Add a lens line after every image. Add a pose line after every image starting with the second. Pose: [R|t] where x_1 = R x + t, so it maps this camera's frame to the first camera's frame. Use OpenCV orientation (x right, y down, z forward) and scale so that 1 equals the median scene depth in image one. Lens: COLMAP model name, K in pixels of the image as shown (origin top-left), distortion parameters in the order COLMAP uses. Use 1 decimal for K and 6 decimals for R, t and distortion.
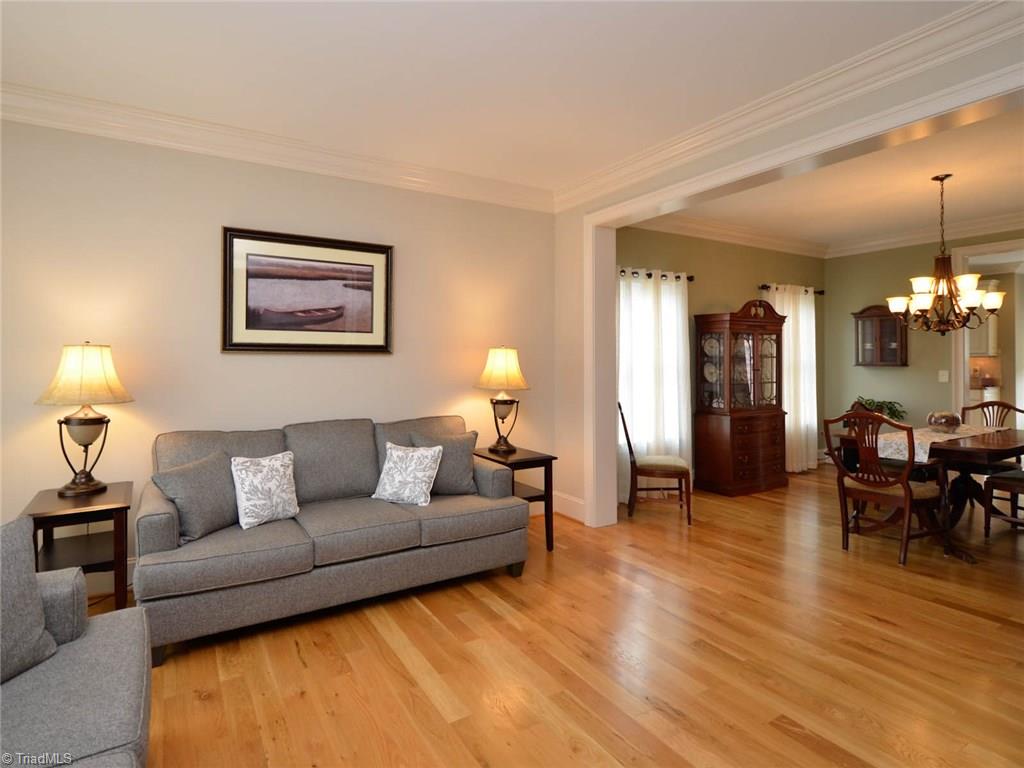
lens RADIAL K [[515.3, 0, 467.4], [0, 515.3, 358.0], [0, 0, 1]] dist [0.010311, -0.008991]
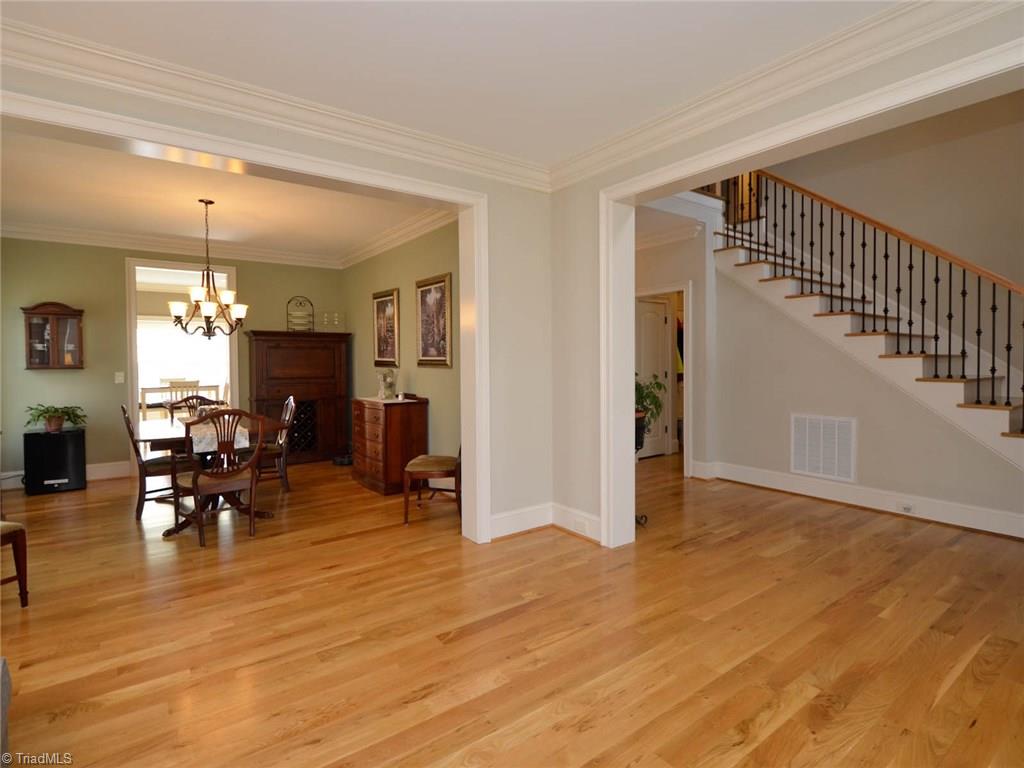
lens RADIAL K [[515.3, 0, 519.1], [0, 515.3, 389.3], [0, 0, 1]] dist [0.010311, -0.008991]
pose [[-0.115273, -0.058673, 0.991600, -0.328237], [0.002970, 0.998229, 0.059411, -0.001409], [-0.993329, 0.009793, -0.114895, 0.464268]]
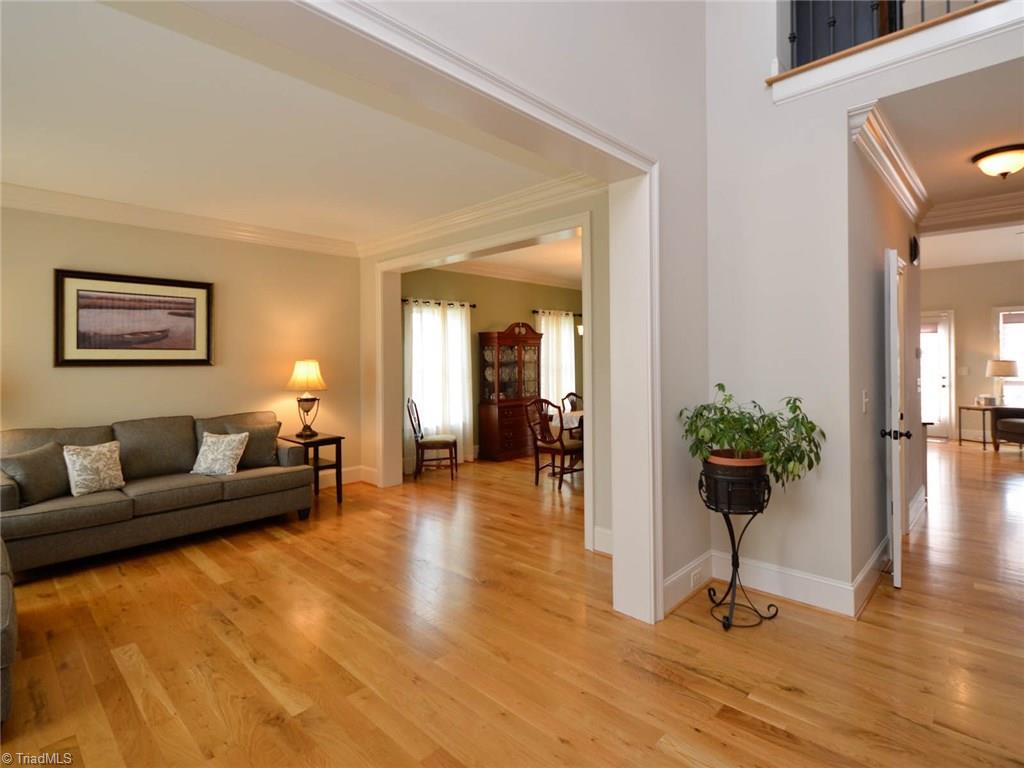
lens RADIAL K [[515.3, 0, 530.8], [0, 515.3, 356.3], [0, 0, 1]] dist [0.010311, -0.008991]
pose [[0.952829, -0.004972, 0.303466, 0.226731], [0.004718, 0.999988, 0.001571, -0.030217], [-0.303470, -0.000065, 0.952841, -0.500711]]
